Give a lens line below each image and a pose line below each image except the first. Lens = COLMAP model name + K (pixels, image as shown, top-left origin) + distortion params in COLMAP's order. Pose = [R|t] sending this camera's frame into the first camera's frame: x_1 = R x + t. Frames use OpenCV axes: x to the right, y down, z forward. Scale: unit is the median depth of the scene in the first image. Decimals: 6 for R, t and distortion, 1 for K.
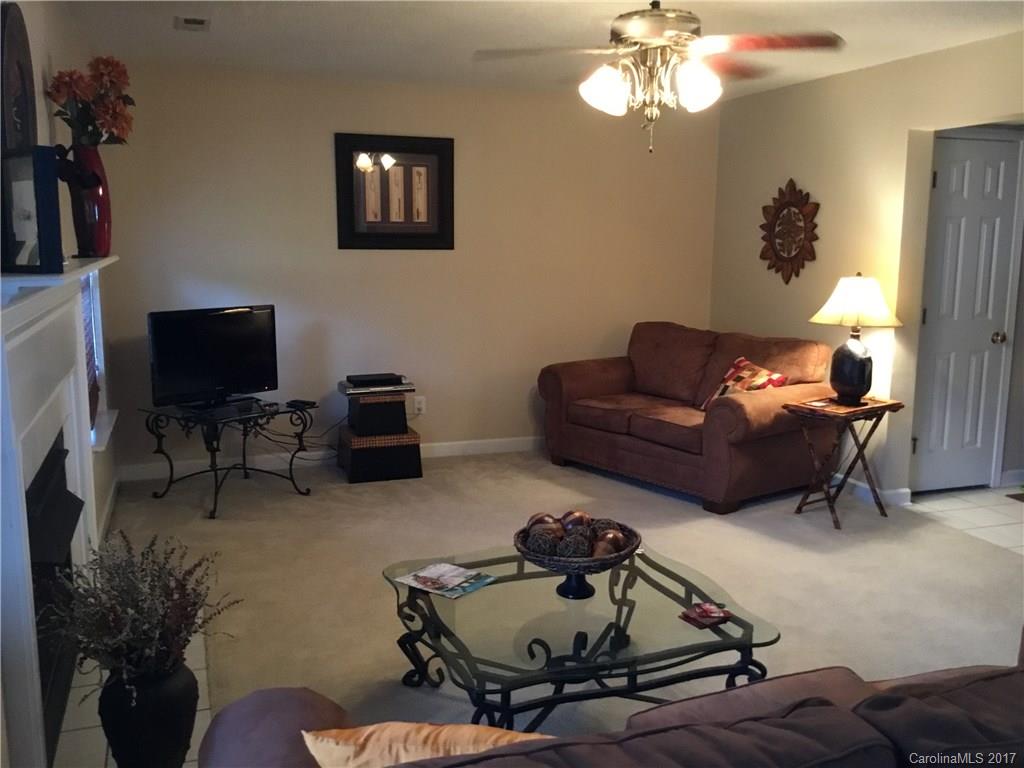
lens RADIAL K [[933.7, 0, 511.8], [0, 933.7, 381.2], [0, 0, 1]] dist [0.016615, 0.000000]
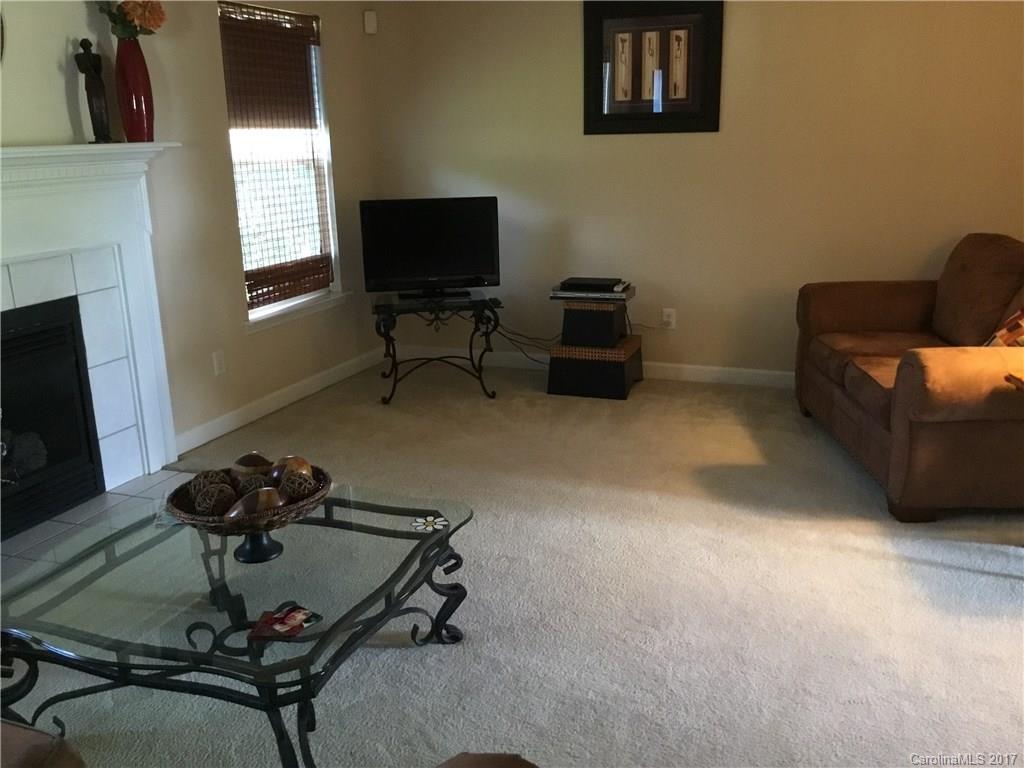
lens RADIAL K [[933.7, 0, 513.2], [0, 933.7, 386.1], [0, 0, 1]] dist [0.016615, 0.000000]
pose [[0.747753, 0.151438, -0.646477, 0.394088], [-0.077422, 0.986888, 0.141628, -0.026141], [0.659448, -0.055852, 0.749672, 0.282041]]
